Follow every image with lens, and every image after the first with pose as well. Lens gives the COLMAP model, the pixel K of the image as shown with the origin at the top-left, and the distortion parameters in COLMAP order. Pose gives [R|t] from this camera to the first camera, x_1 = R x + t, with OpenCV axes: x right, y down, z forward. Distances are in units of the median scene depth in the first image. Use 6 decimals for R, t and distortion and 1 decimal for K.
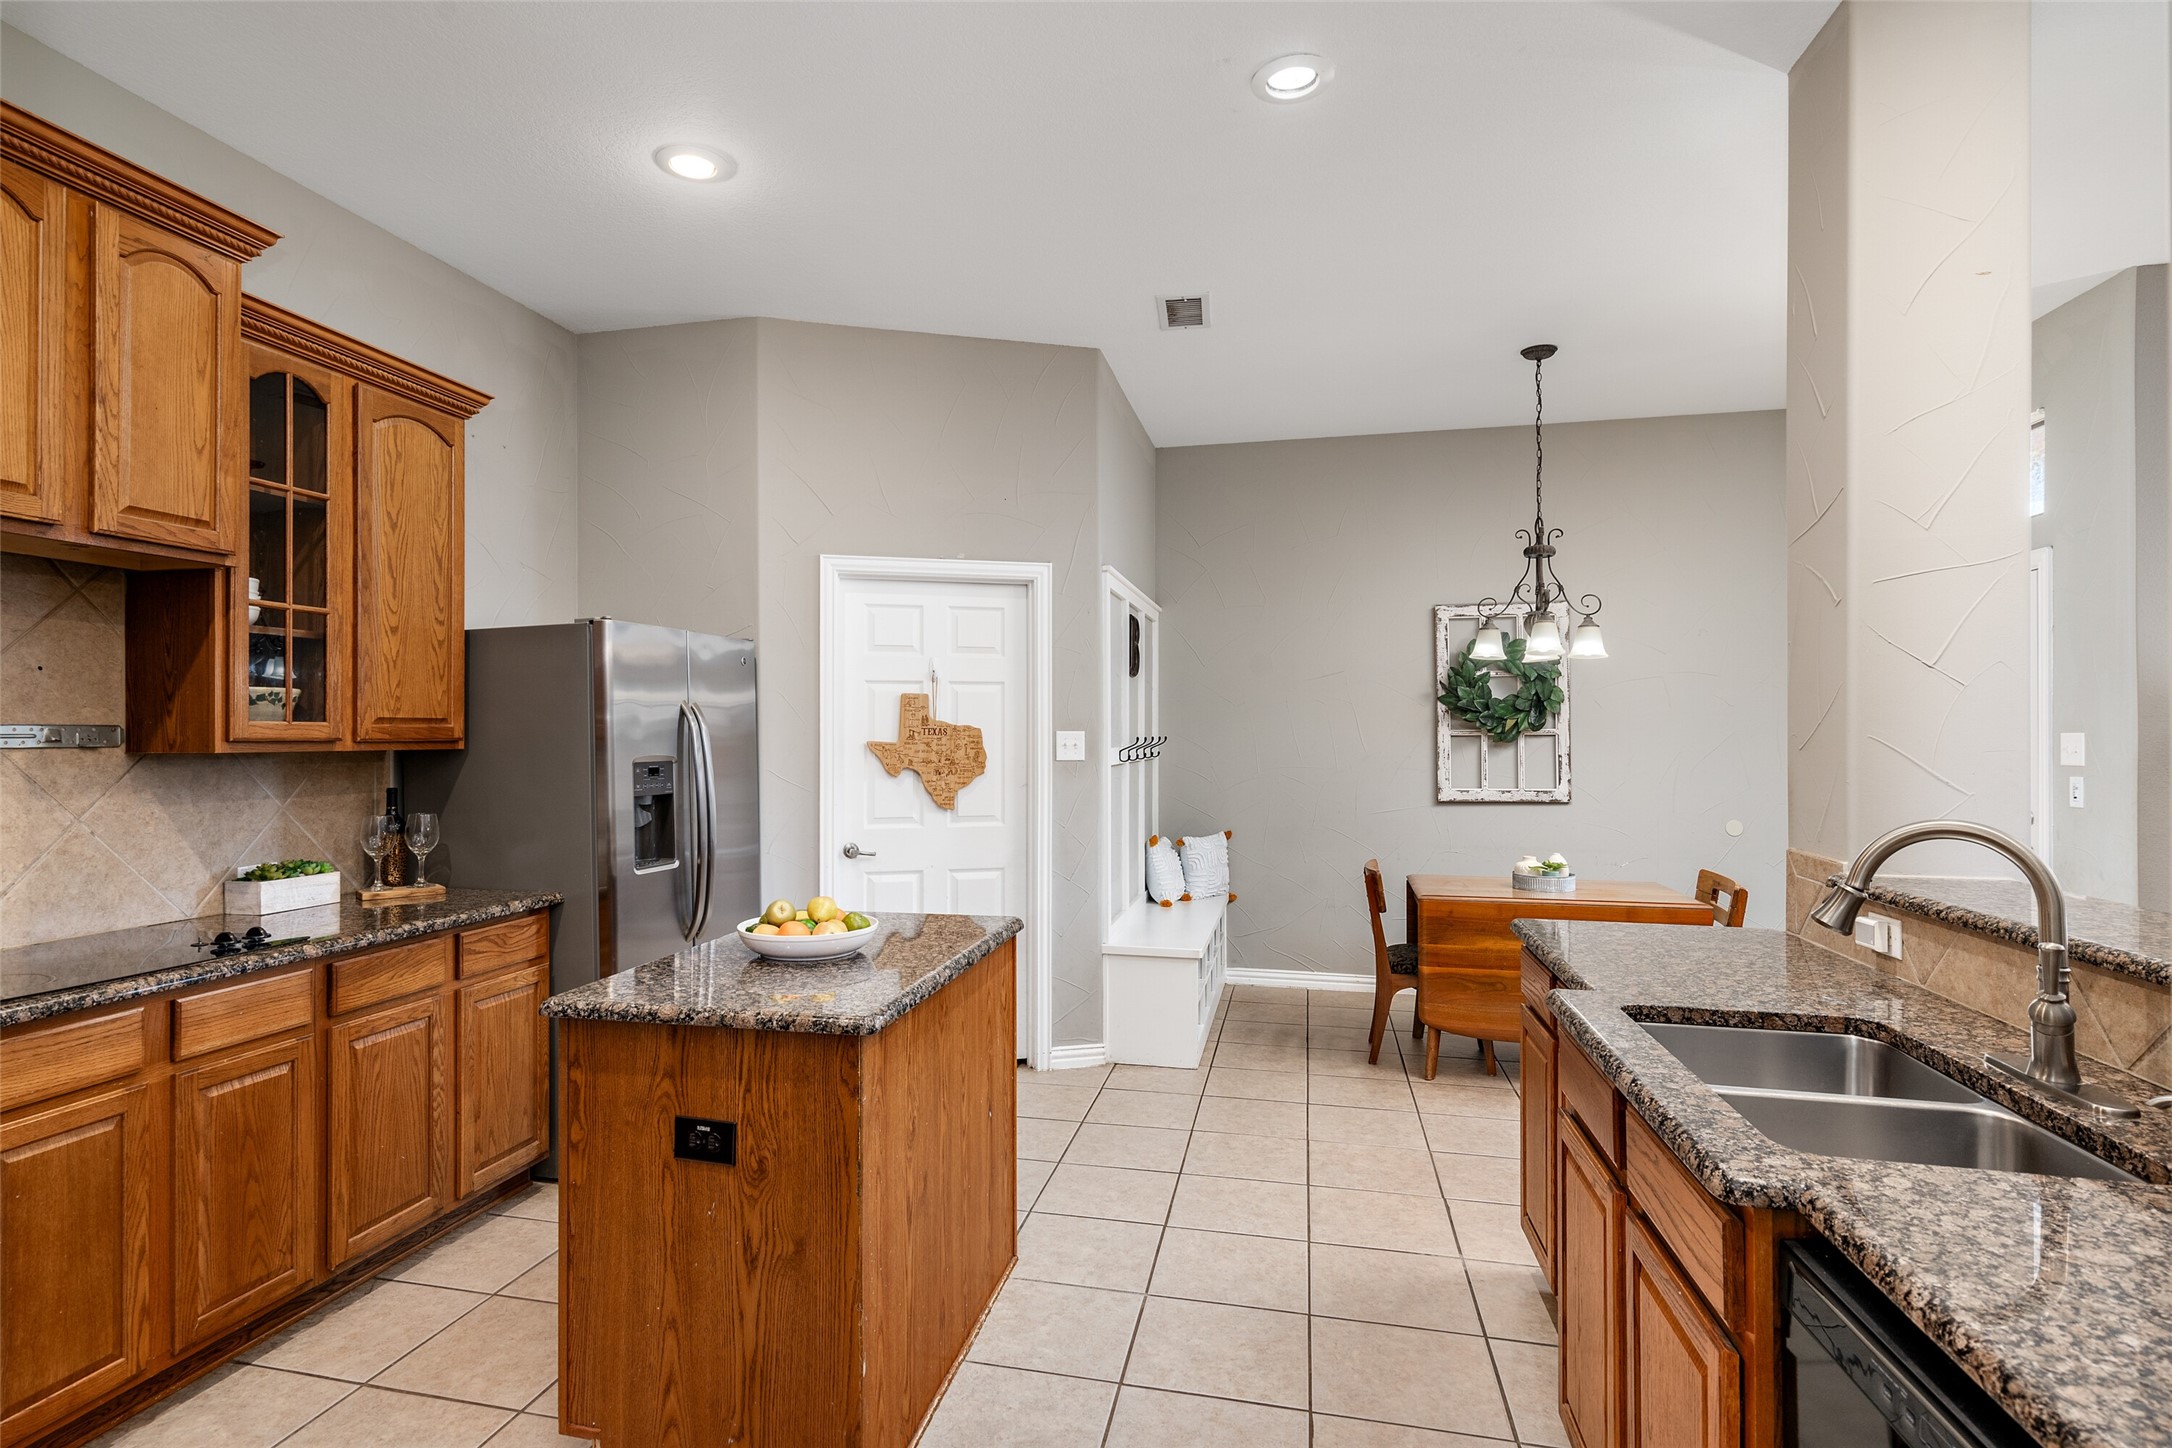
lens RADIAL K [[1115.8, 0, 1024.9], [0, 1115.8, 730.5], [0, 0, 1]] dist [-0.000903, 0.000079]
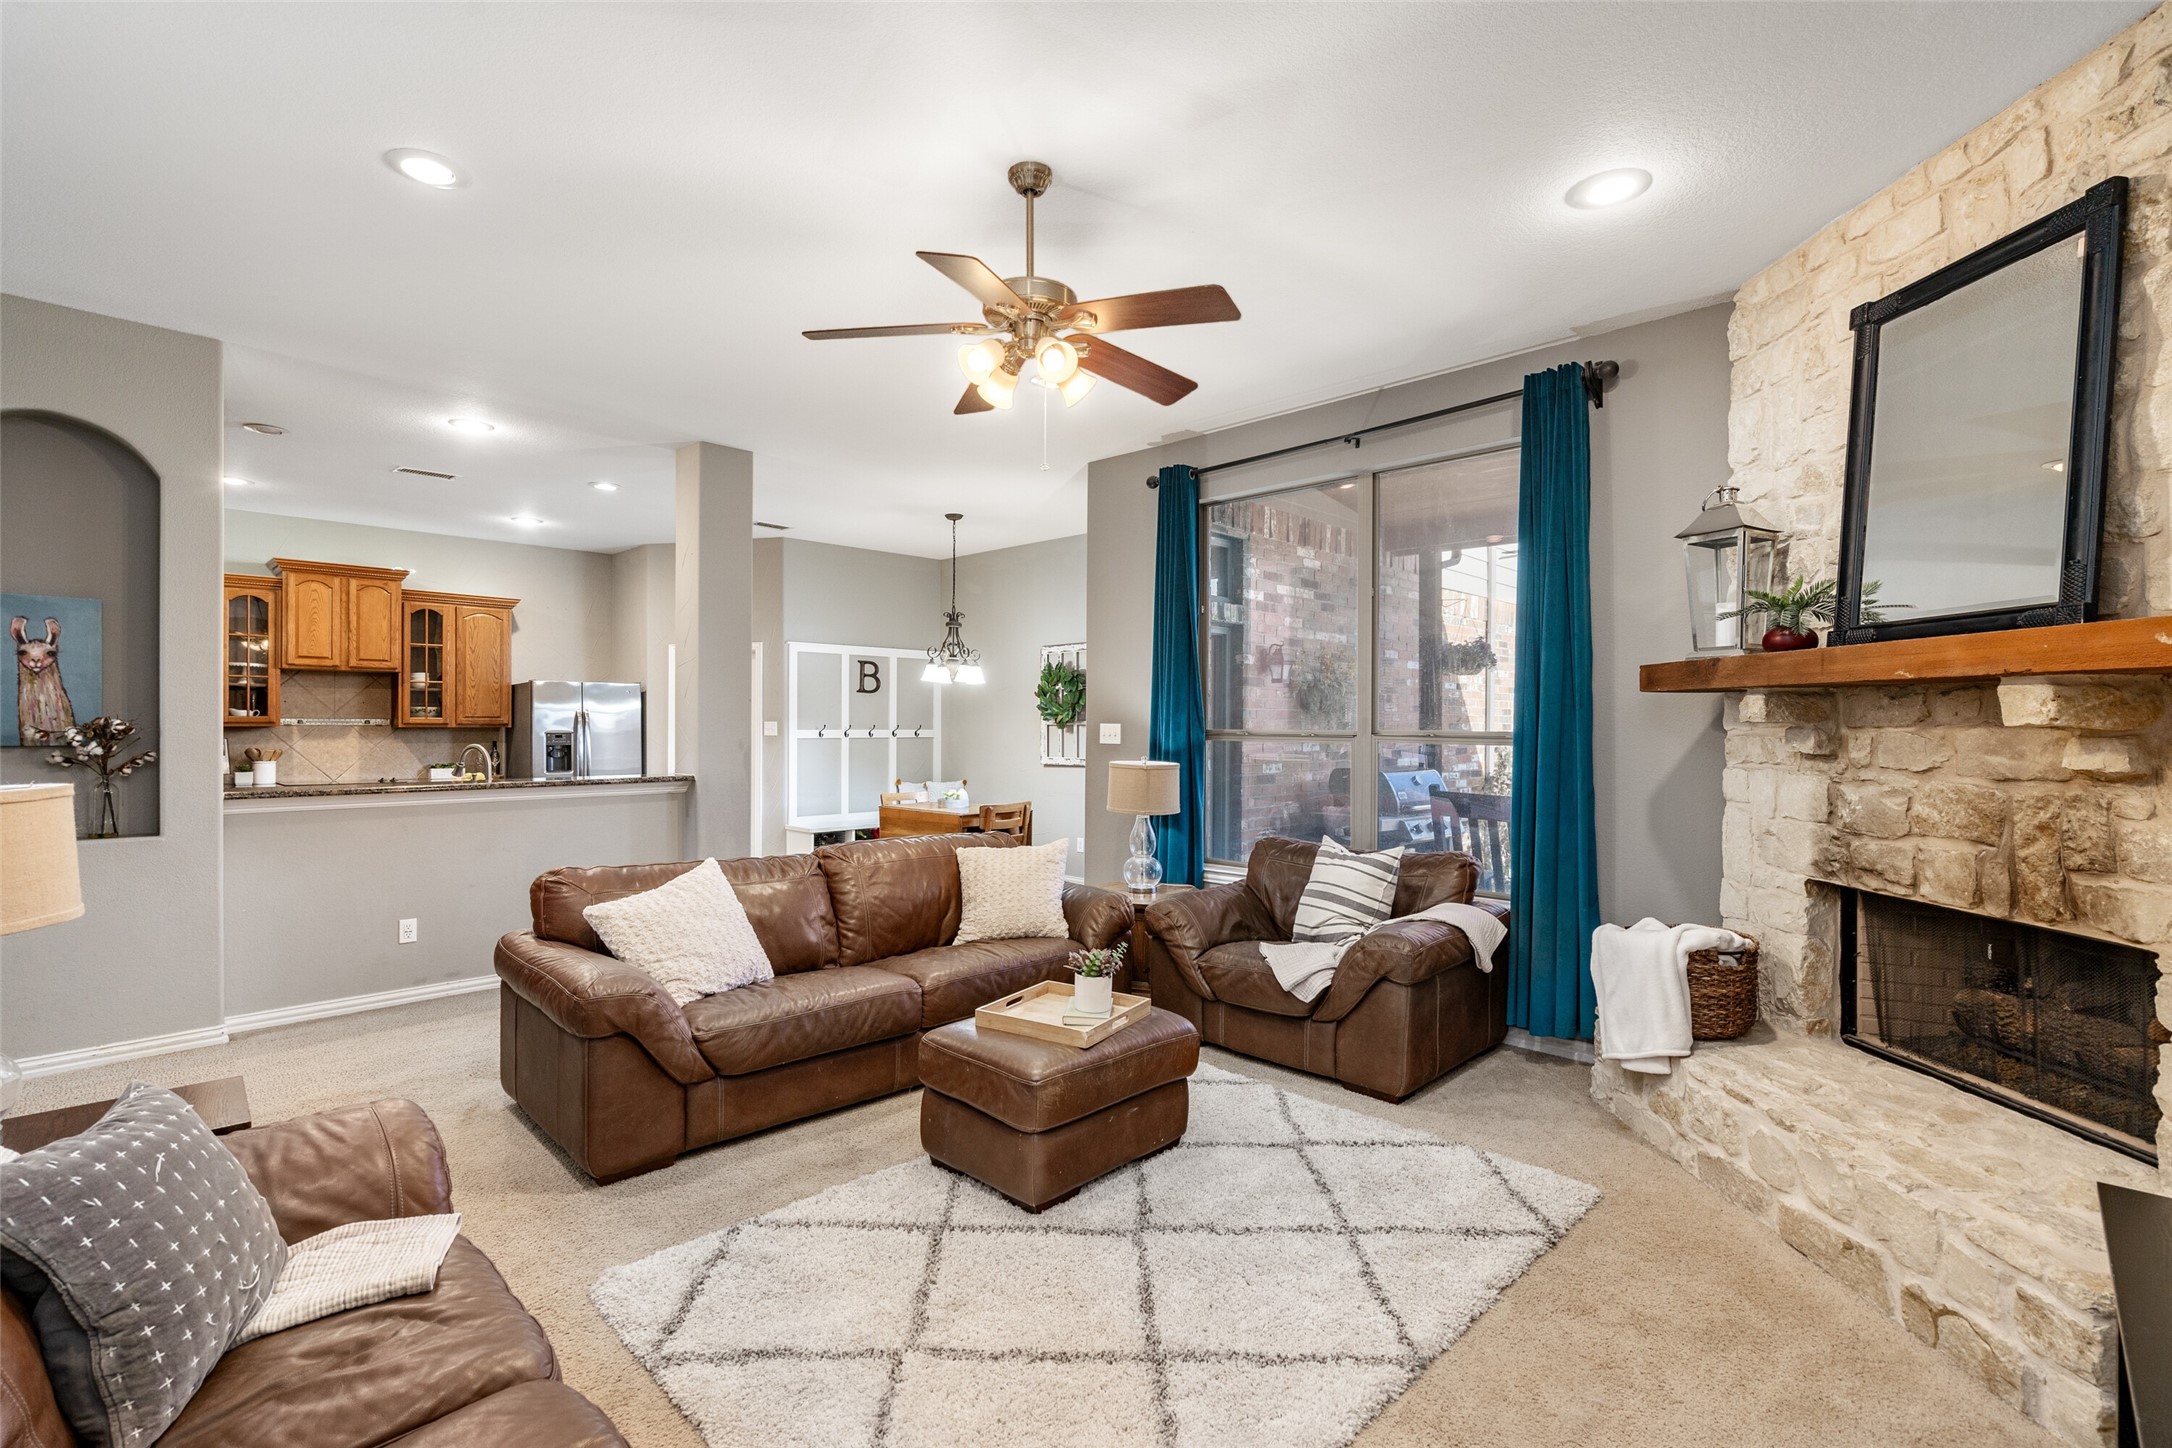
lens RADIAL K [[995.3, 0, 1080.2], [0, 995.3, 721.9], [0, 0, 1]] dist [-0.002277, 0.001765]
pose [[0.861741, 0.001548, -0.507347, 1.569042], [-0.002978, 0.999994, -0.002008, 0.003354], [0.507340, 0.003241, 0.861740, -0.331764]]
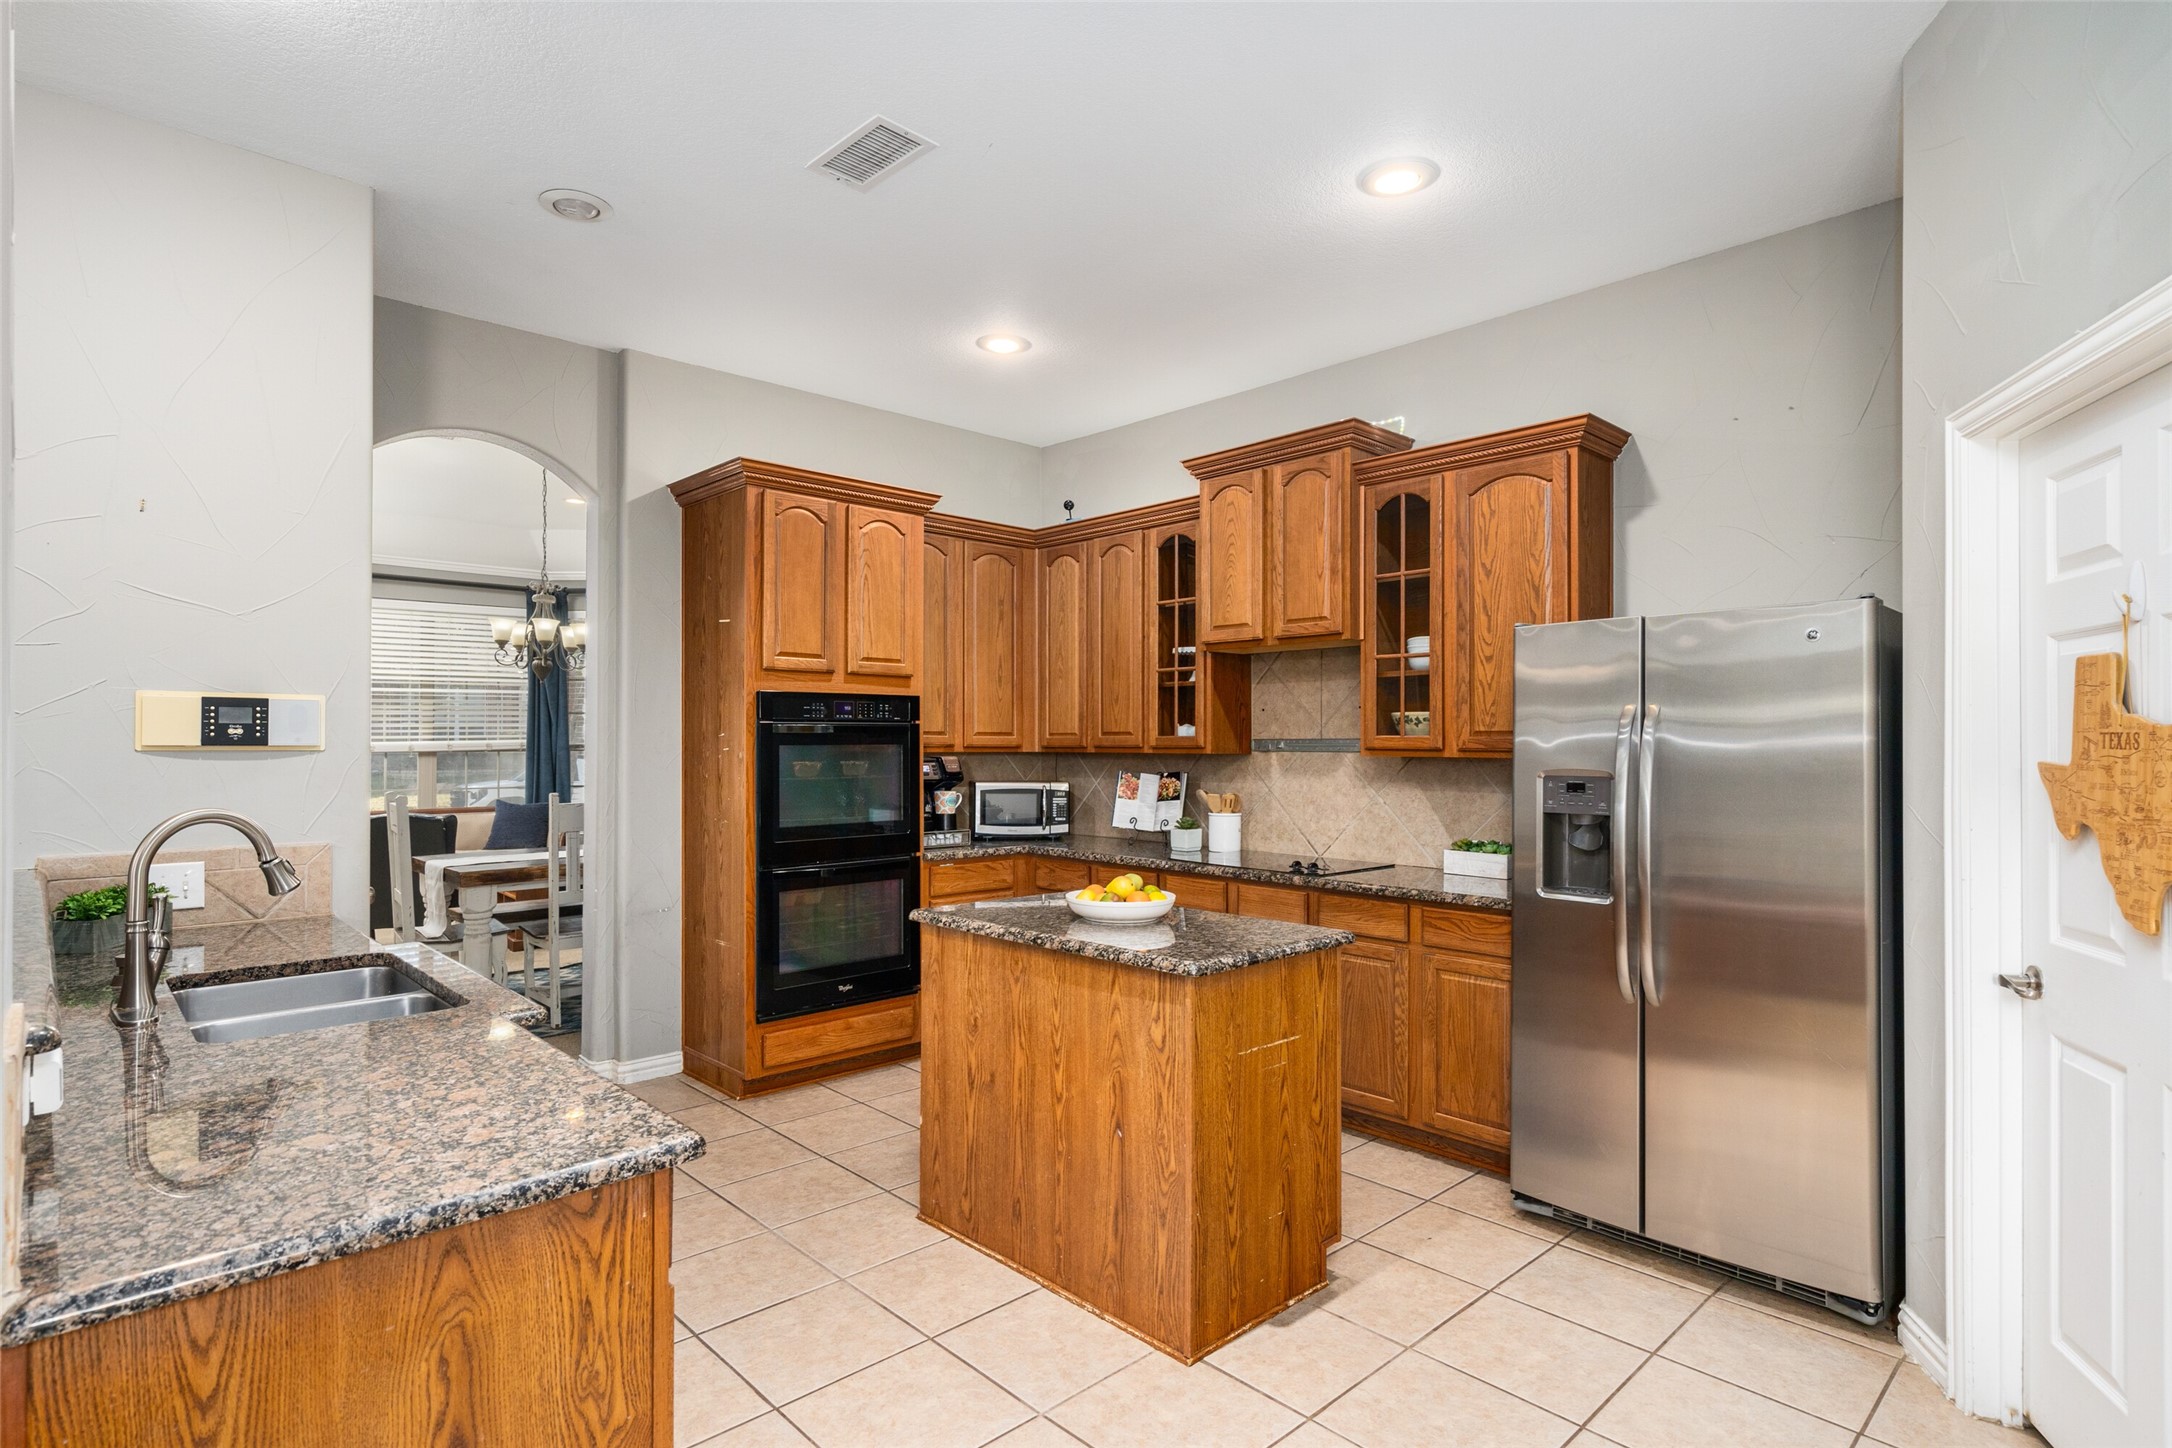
lens RADIAL K [[1093.0, 0, 1075.8], [0, 1093.0, 738.7], [0, 0, 1]] dist [-0.000183, 0.000053]
pose [[-0.542295, -0.003687, -0.840180, 0.487540], [0.001360, 0.999985, -0.005266, 0.001893], [0.840187, -0.003998, -0.542282, 0.912605]]
